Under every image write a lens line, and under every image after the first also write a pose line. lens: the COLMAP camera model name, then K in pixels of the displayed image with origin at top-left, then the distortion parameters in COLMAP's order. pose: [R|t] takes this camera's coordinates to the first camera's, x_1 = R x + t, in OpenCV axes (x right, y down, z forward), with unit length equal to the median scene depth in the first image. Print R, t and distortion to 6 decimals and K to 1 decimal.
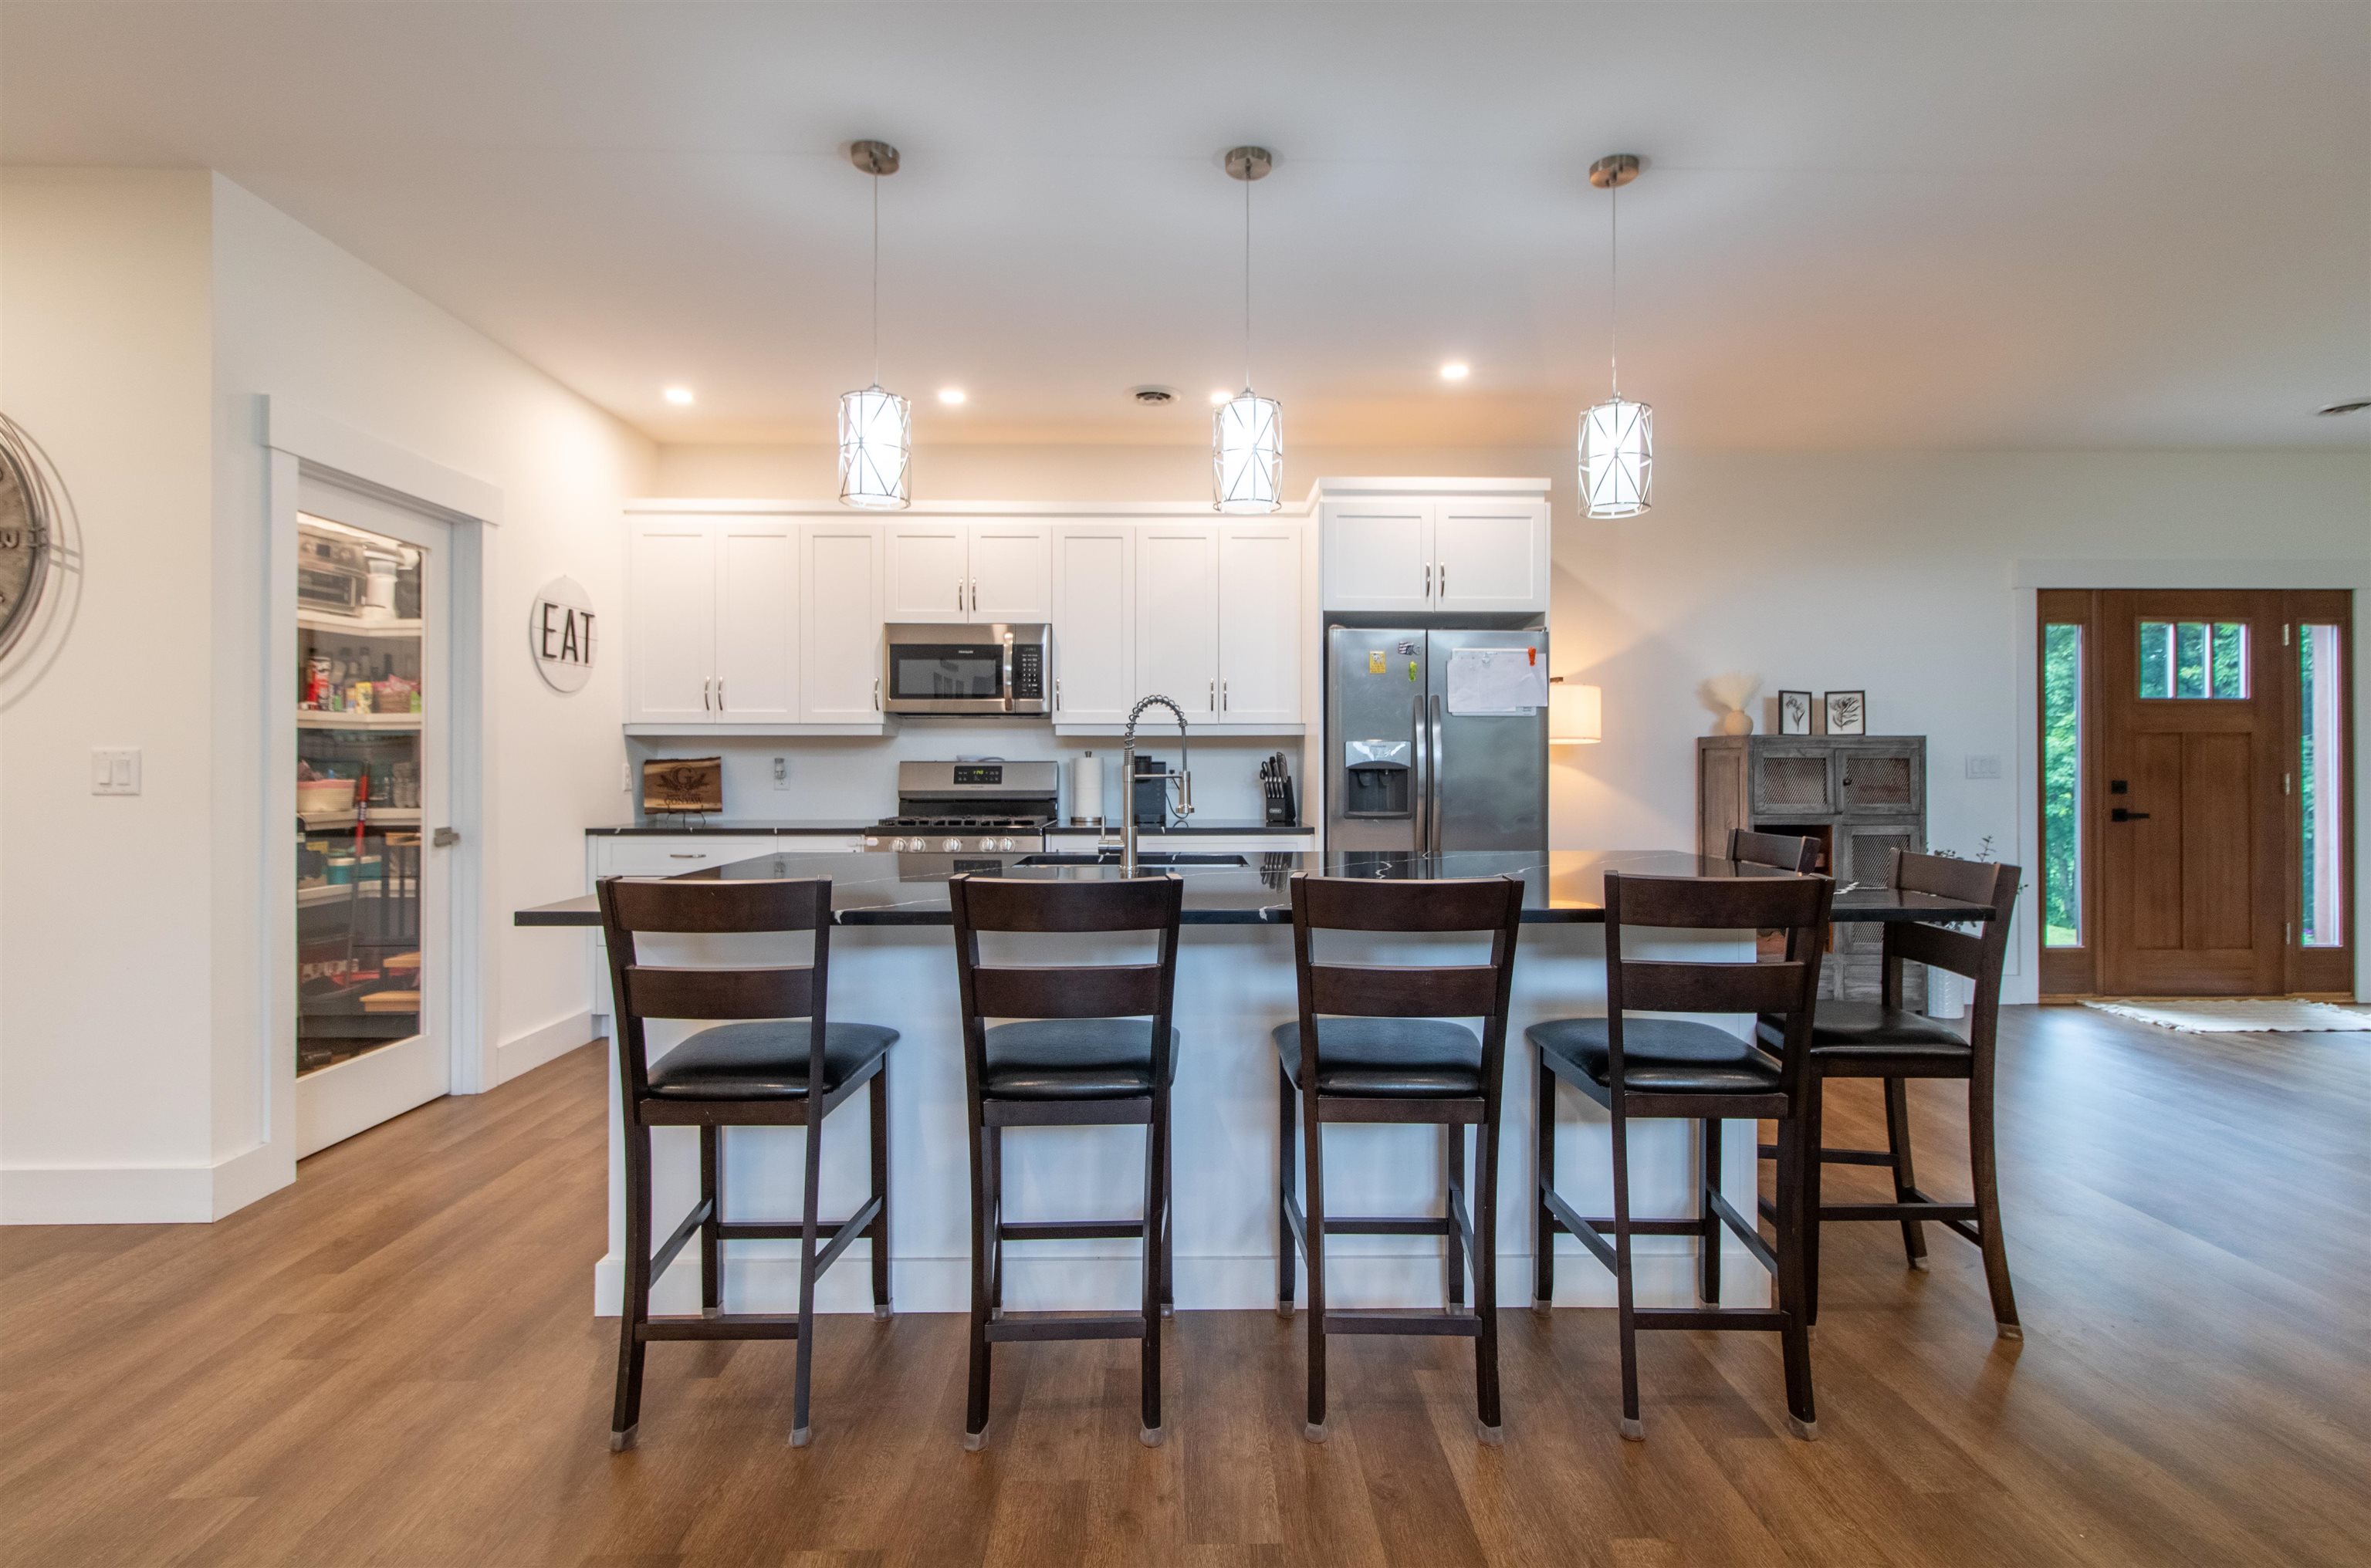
lens RADIAL K [[1068.6, 0, 1181.3], [0, 1068.6, 762.3], [0, 0, 1]] dist [0.010153, 0.000202]
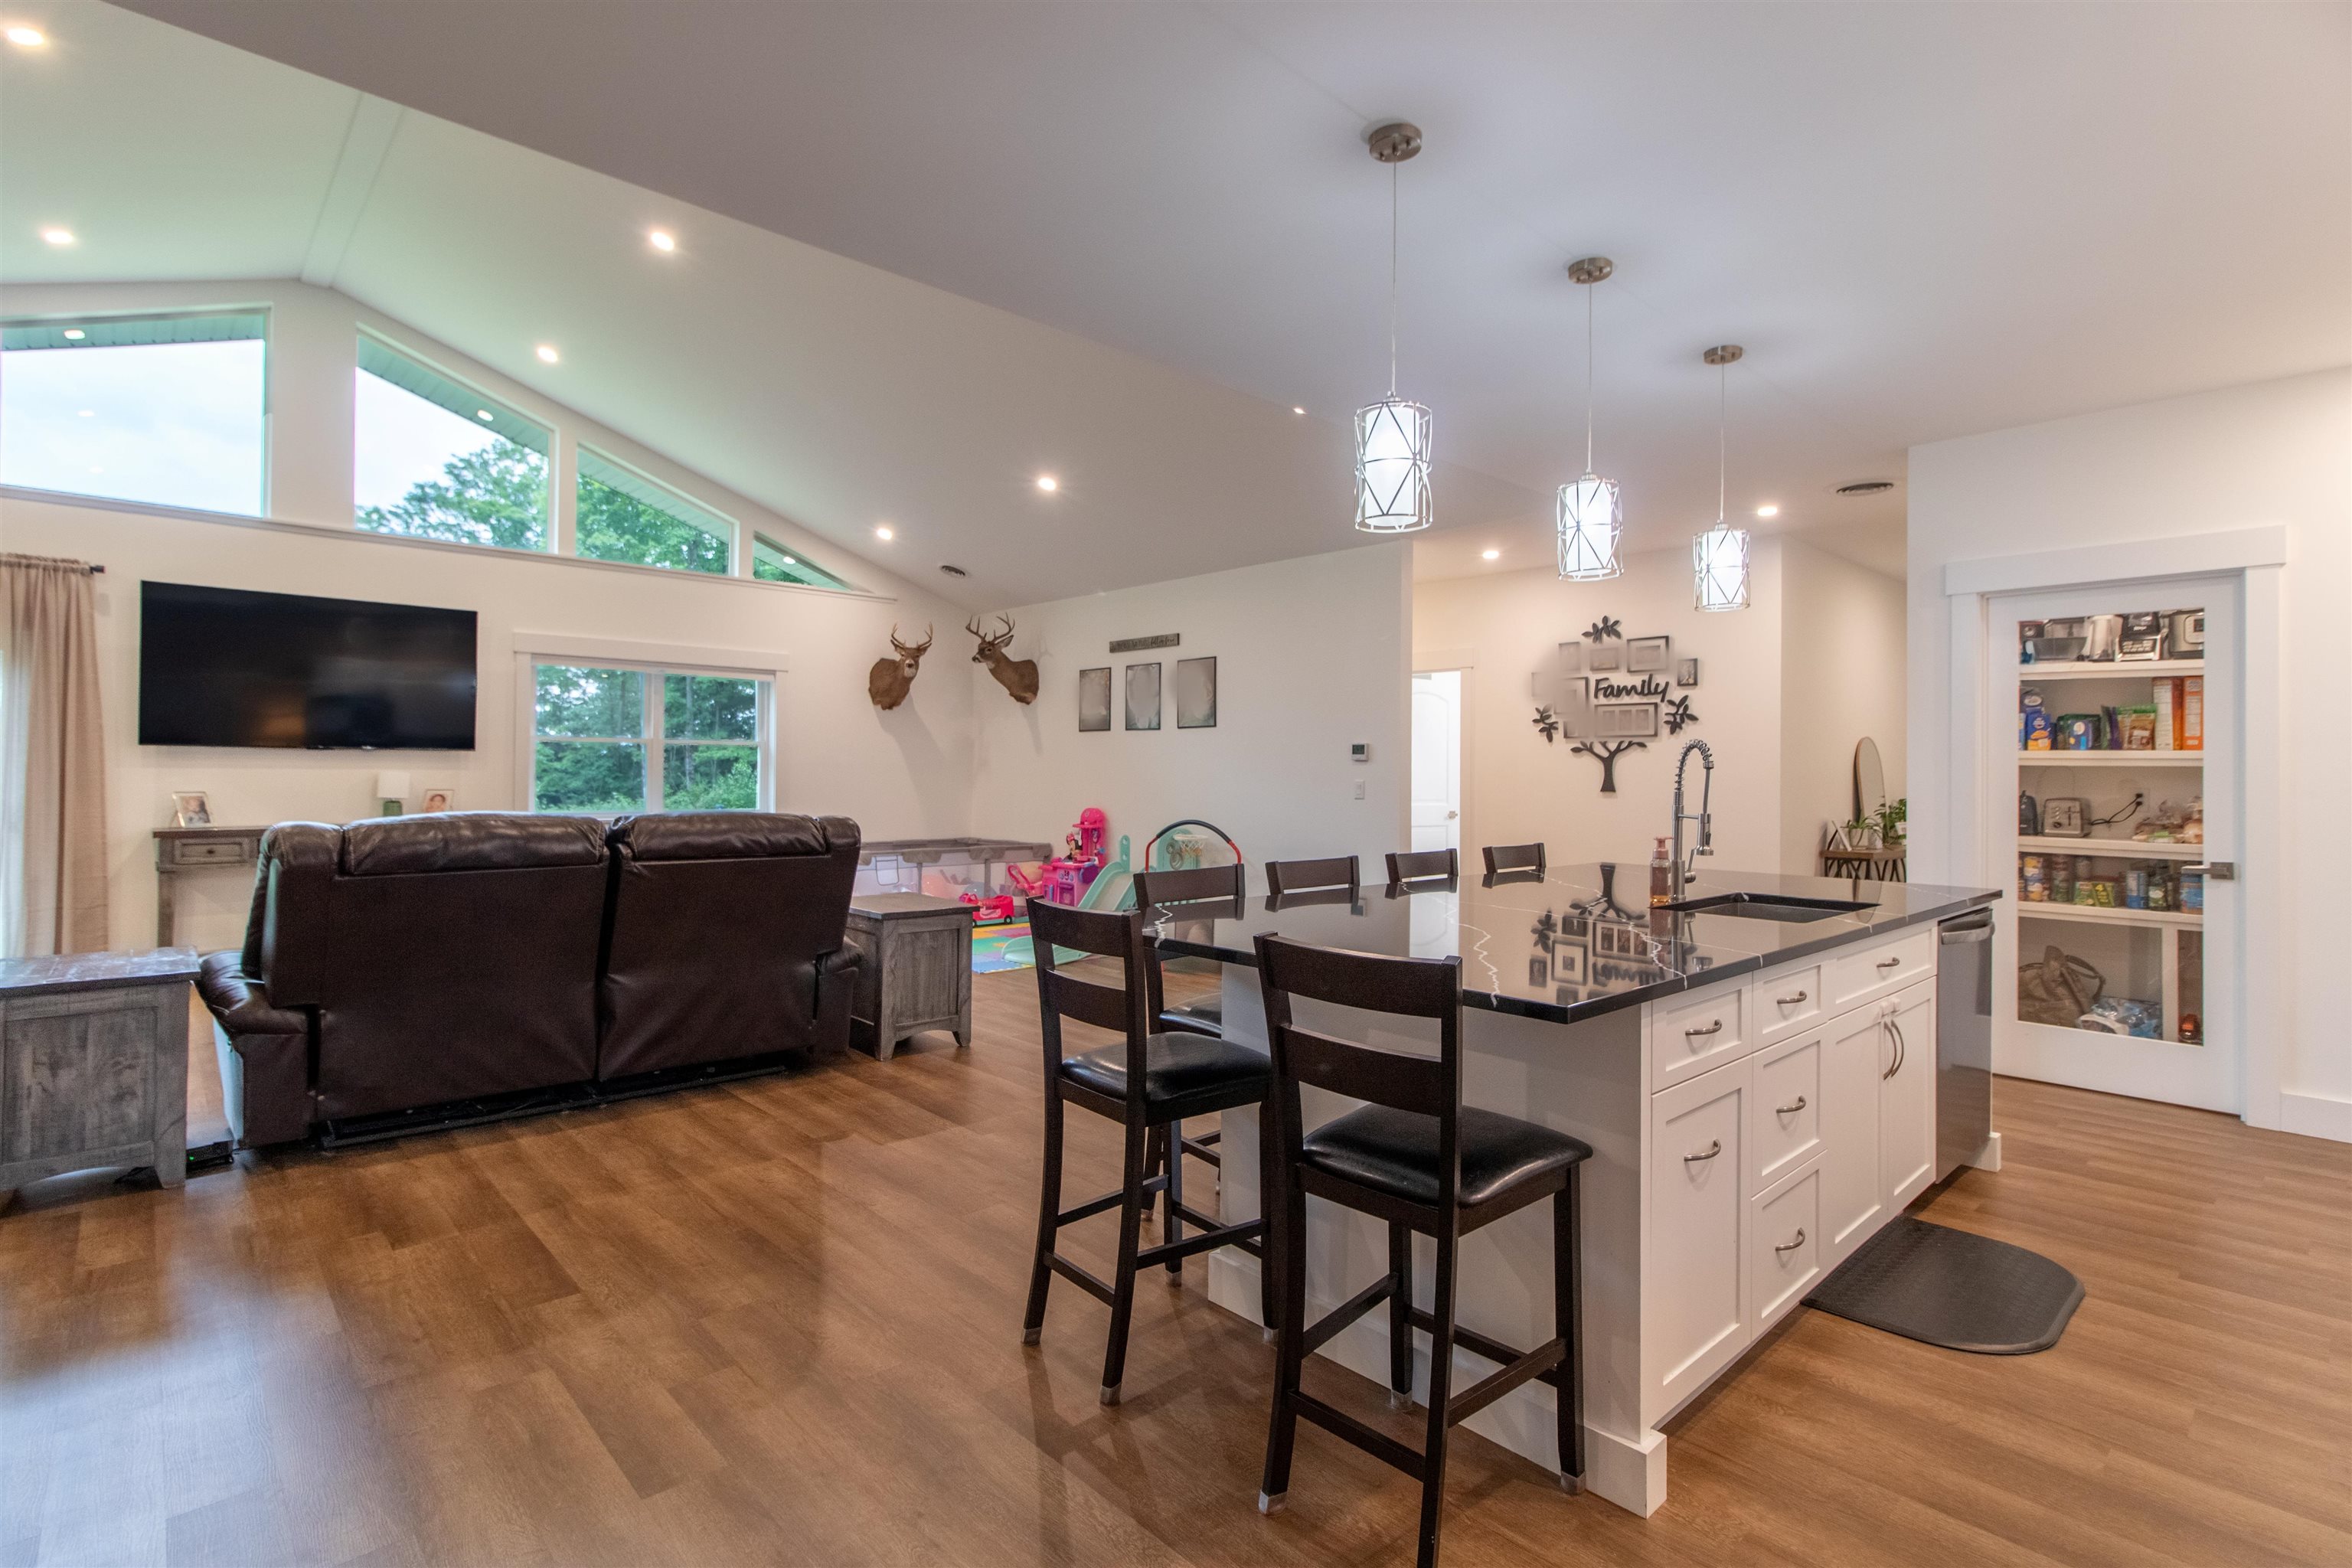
lens RADIAL K [[1084.8, 0, 1187.4], [0, 1084.8, 769.6], [0, 0, 1]] dist [0.005975, 0.000481]
pose [[-0.752878, -0.009584, -0.658090, 0.618478], [-0.010252, 0.999943, -0.002833, -0.013868], [0.658080, 0.004614, -0.752934, 0.878335]]
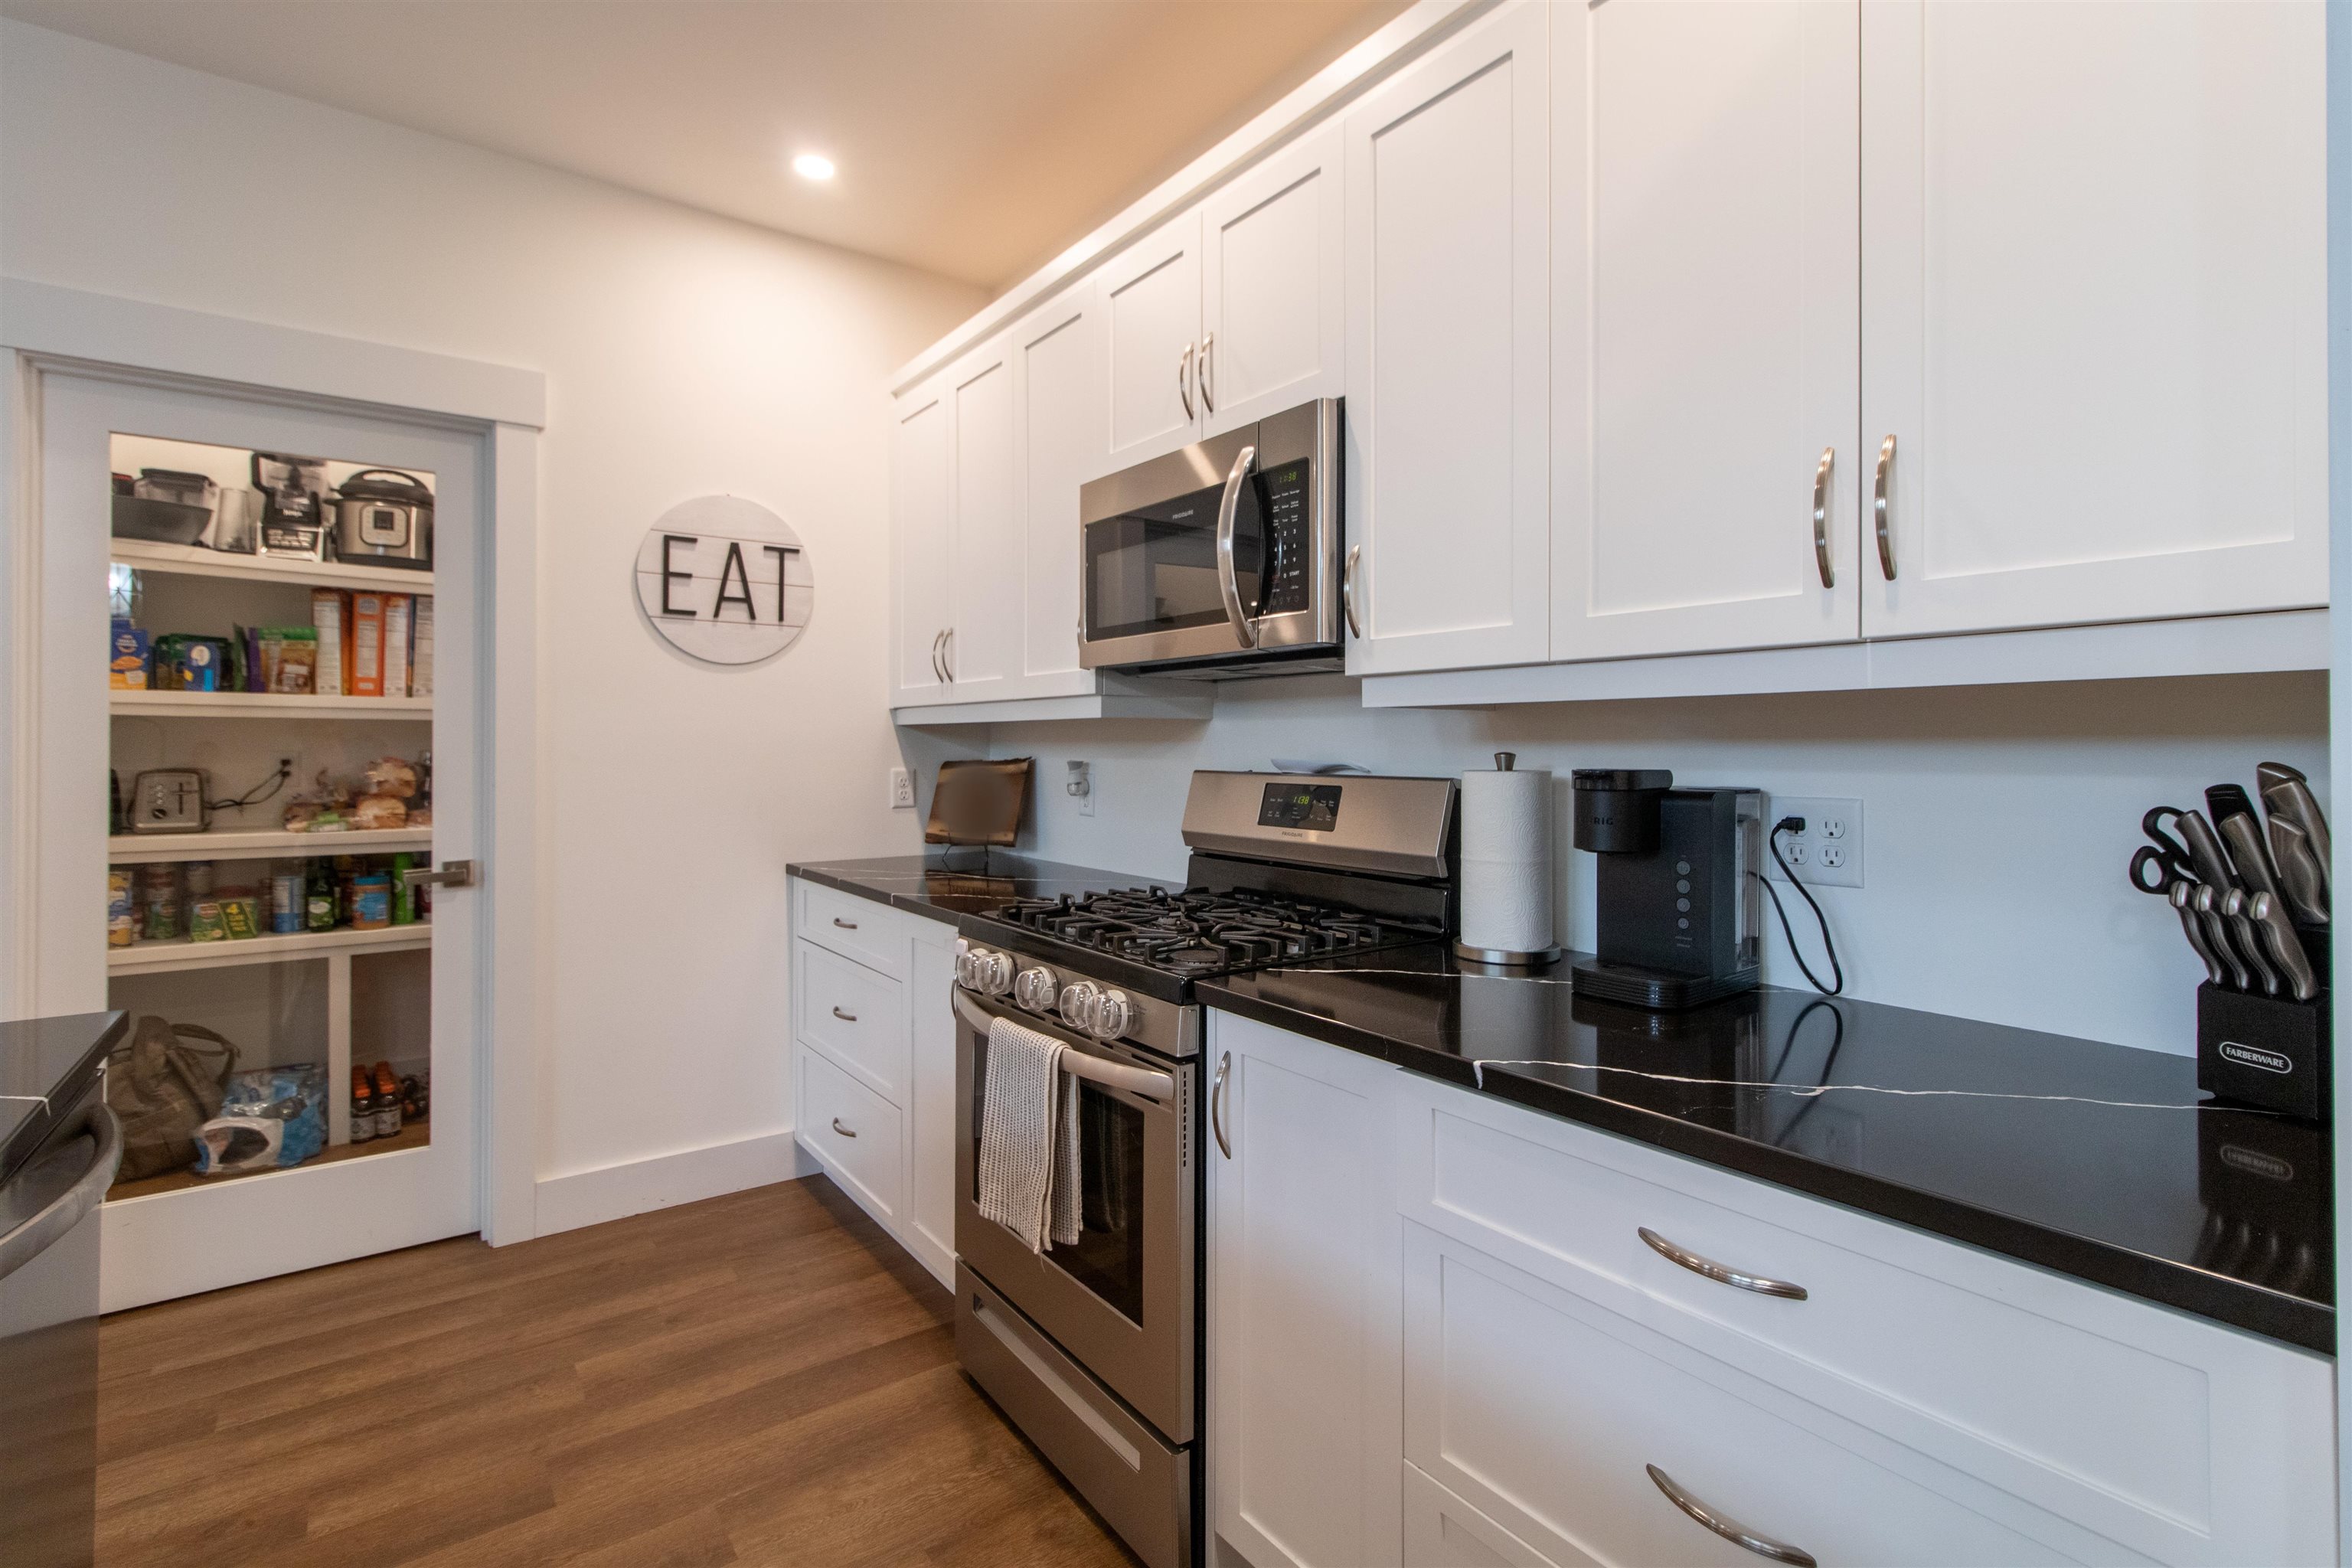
lens RADIAL K [[1084.8, 0, 1190.4], [0, 1084.8, 739.1], [0, 0, 1]] dist [0.005975, 0.000481]
pose [[0.585029, -0.004308, -0.811001, 0.143347], [-0.001575, 0.999978, -0.006449, -0.012630], [0.811011, 0.005050, 0.585009, 0.749759]]
